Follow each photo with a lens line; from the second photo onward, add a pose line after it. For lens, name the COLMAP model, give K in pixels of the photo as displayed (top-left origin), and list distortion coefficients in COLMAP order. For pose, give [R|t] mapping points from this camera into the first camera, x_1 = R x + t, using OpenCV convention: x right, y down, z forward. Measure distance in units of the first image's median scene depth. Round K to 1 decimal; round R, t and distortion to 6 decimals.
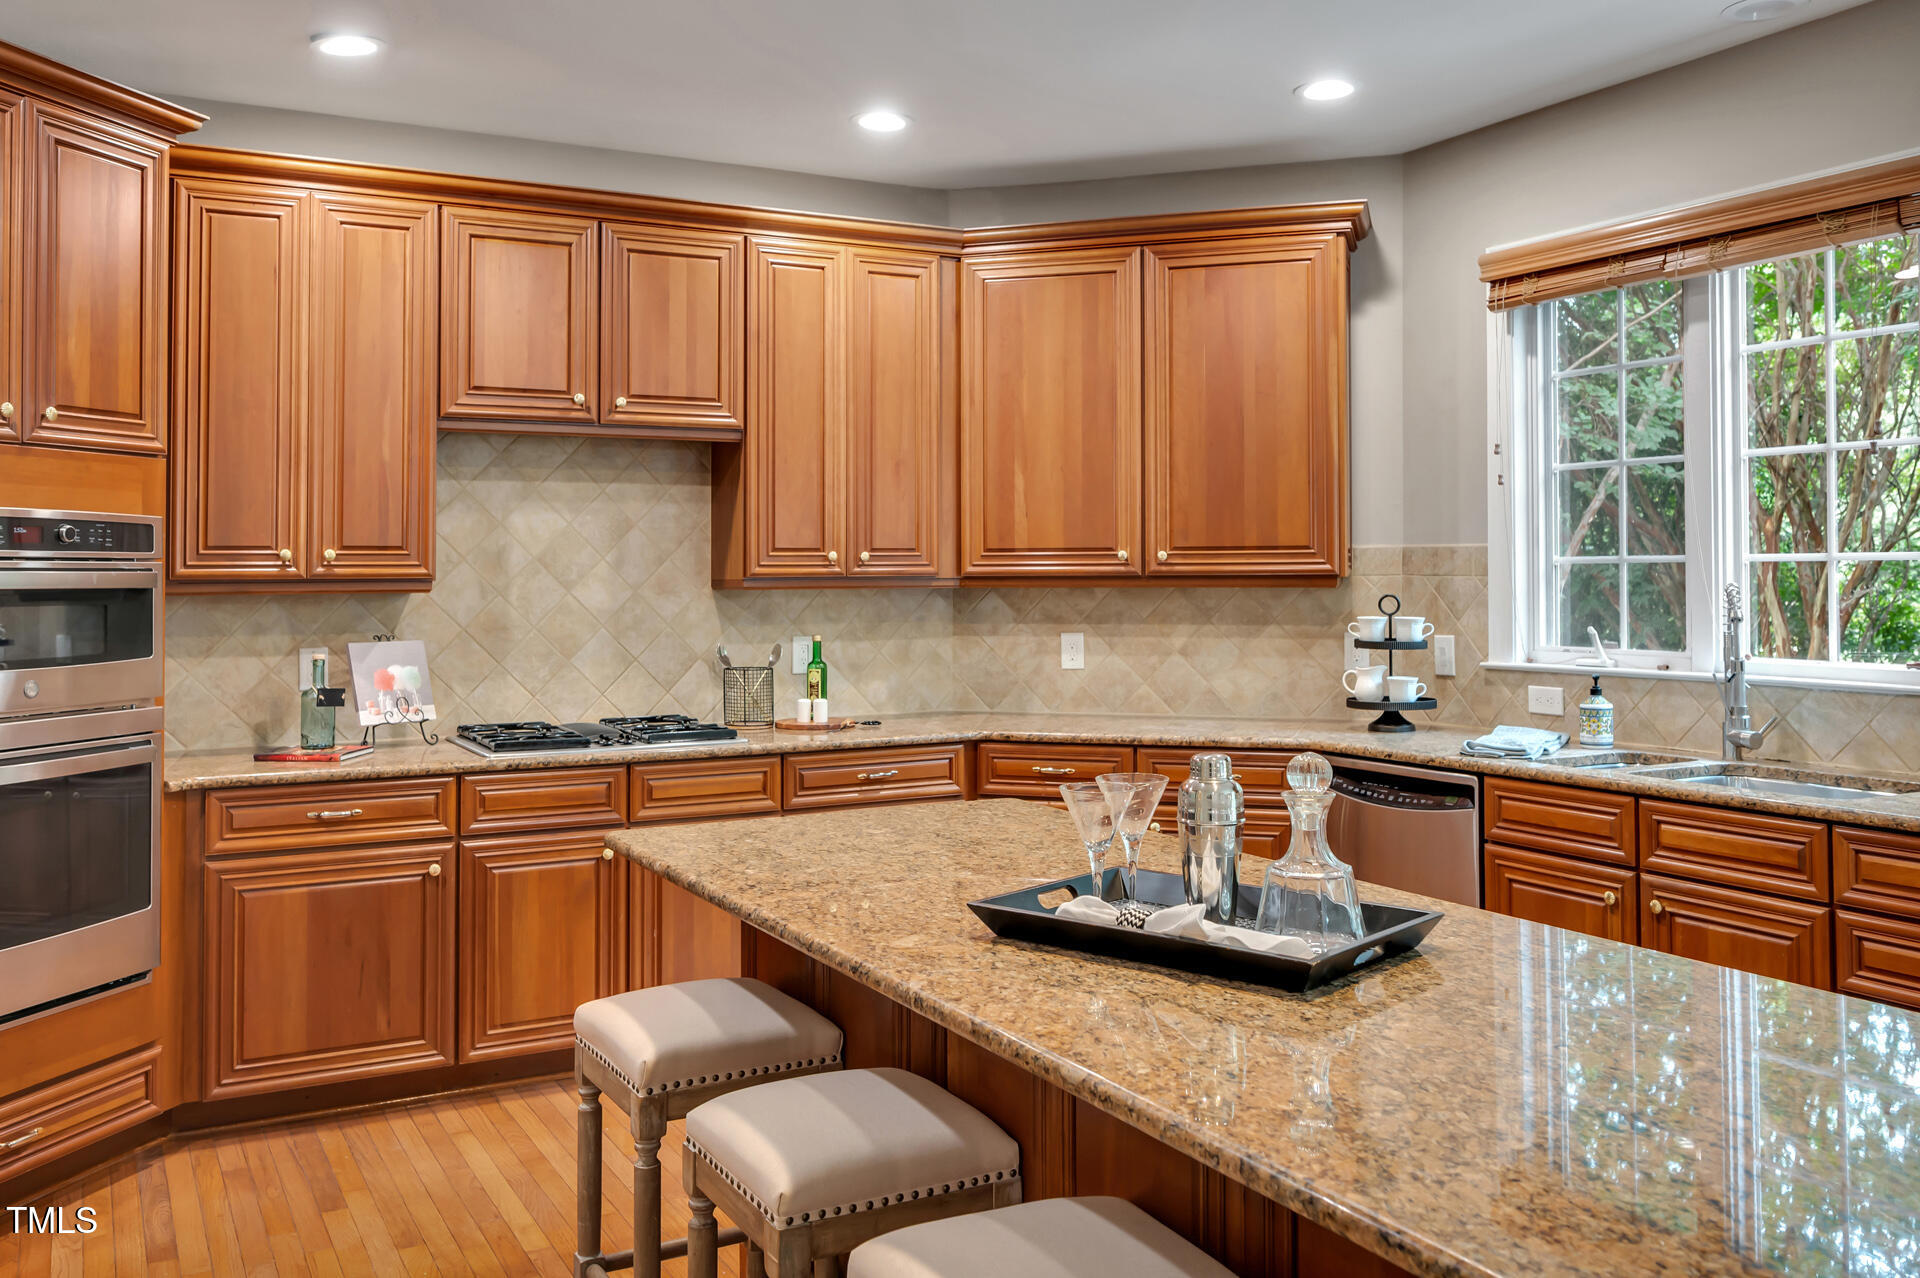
lens RADIAL K [[1616.5, 0, 939.3], [0, 1616.5, 533.8], [0, 0, 1]] dist [0.004336, 0.005653]
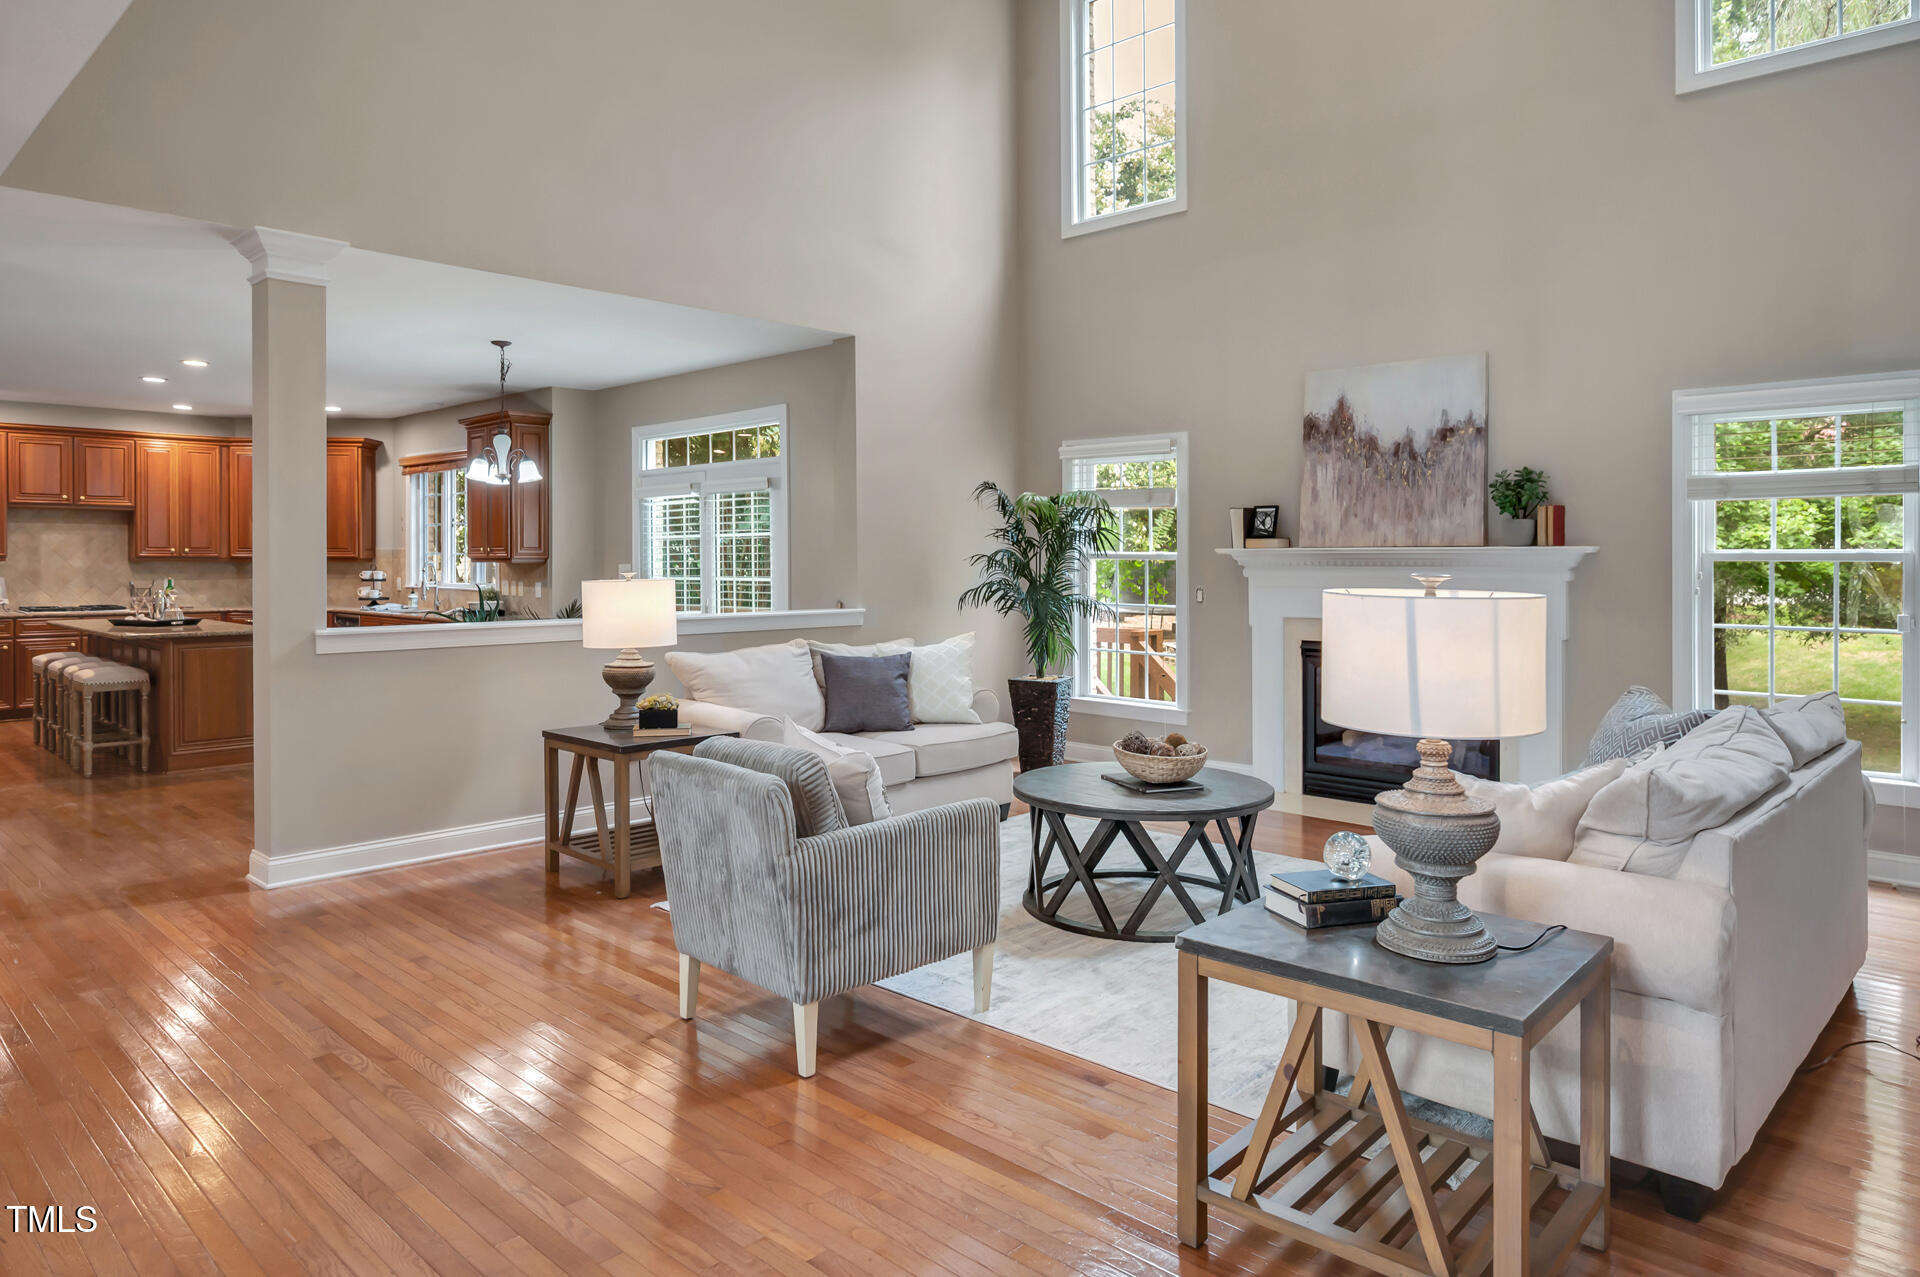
lens RADIAL K [[1165.6, 0, 957.1], [0, 1165.6, 570.4], [0, 0, 1]] dist [-0.005939, -0.003139]
pose [[0.943594, 0.004220, 0.331077, 0.588864], [-0.014906, 0.999446, 0.029743, -0.033799], [-0.330768, -0.033000, 0.943135, -1.486384]]
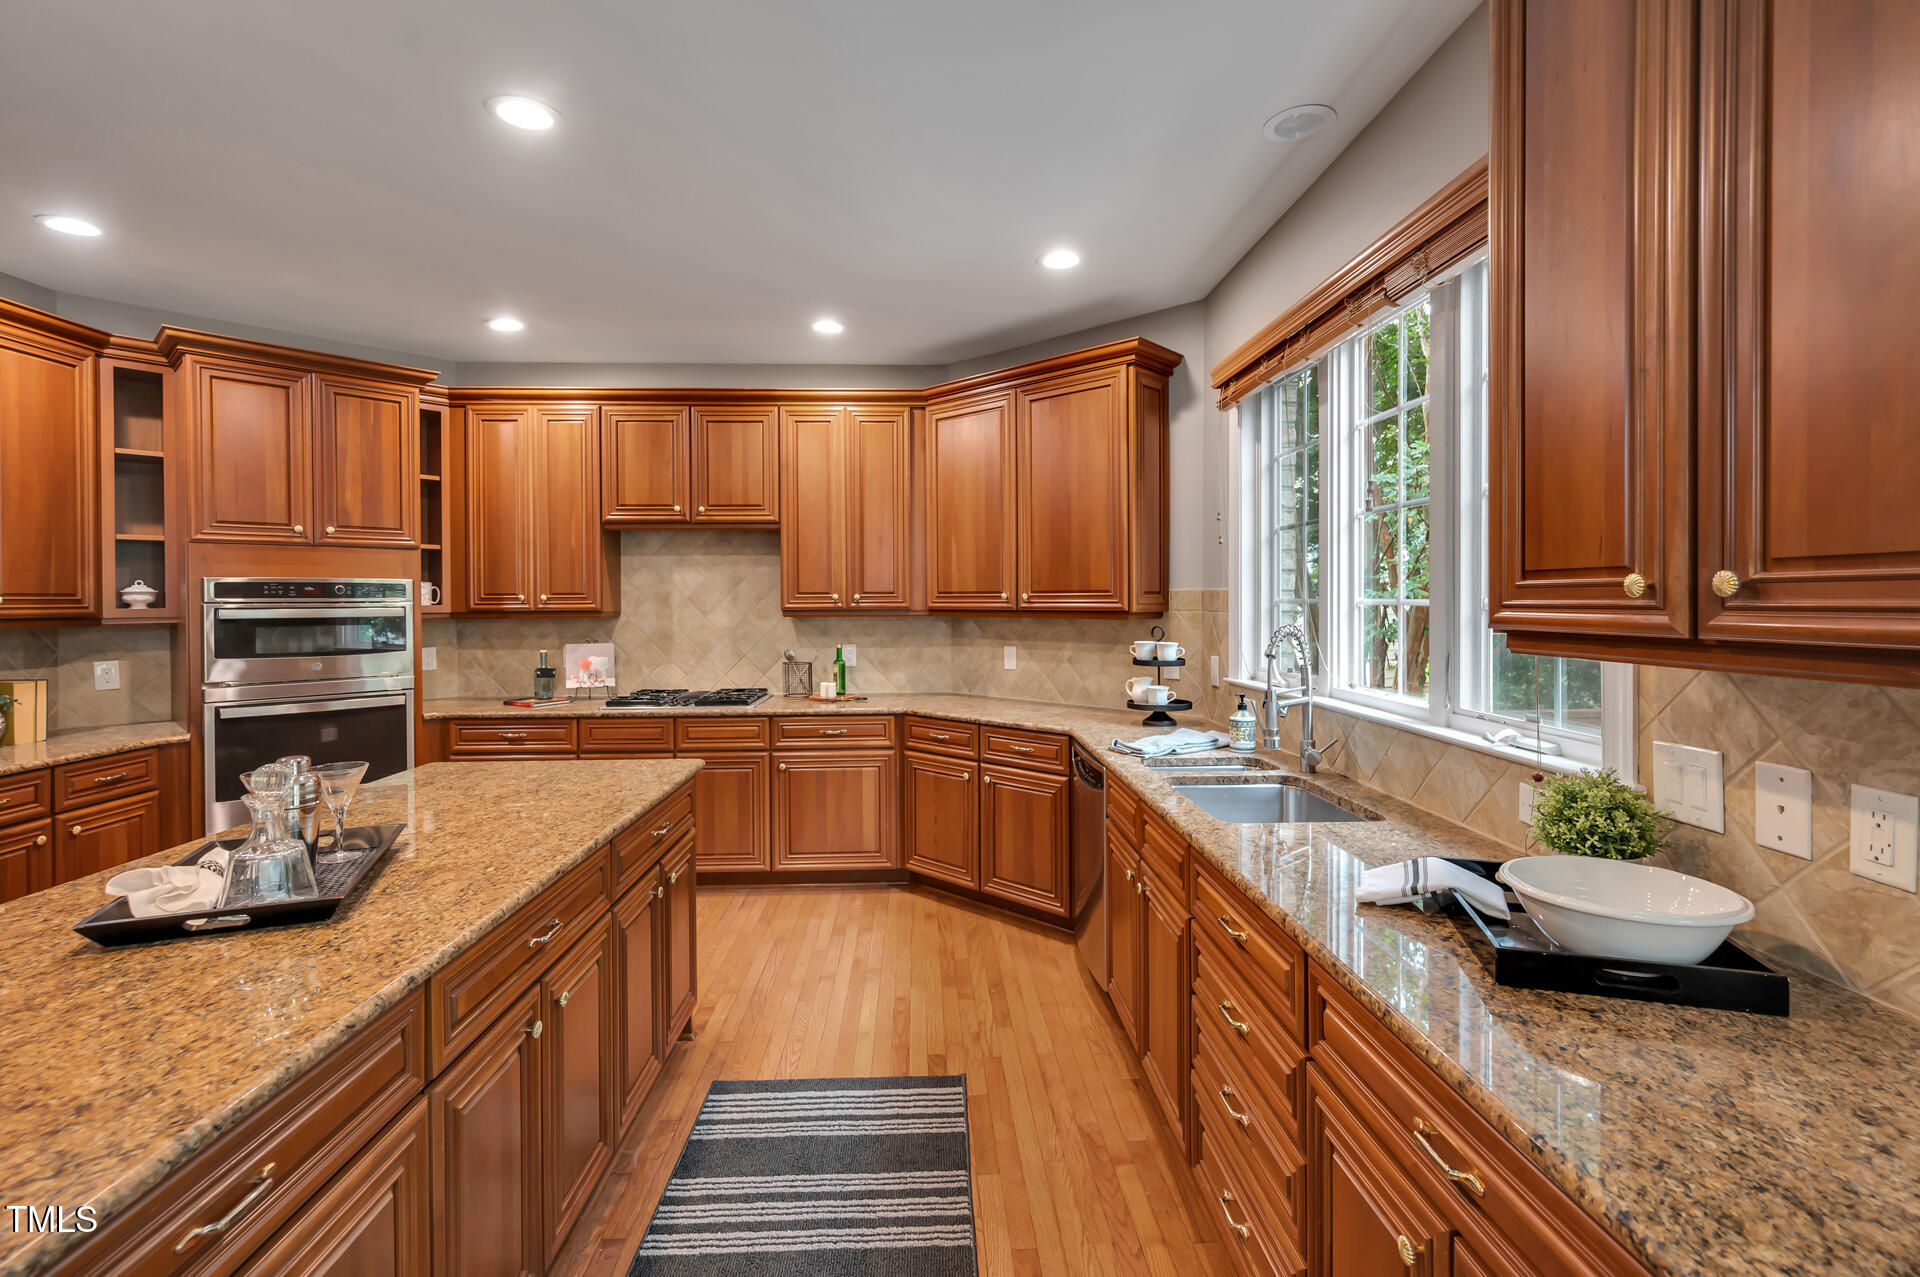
lens RADIAL K [[874.5, 0, 942.3], [0, 874.5, 605.6], [0, 0, 1]] dist [0.002569, 0.000127]
pose [[0.898645, 0.004680, -0.438652, 0.429965], [0.010581, 0.999421, 0.032339, -0.005193], [0.438550, -0.033703, 0.898075, 0.250057]]
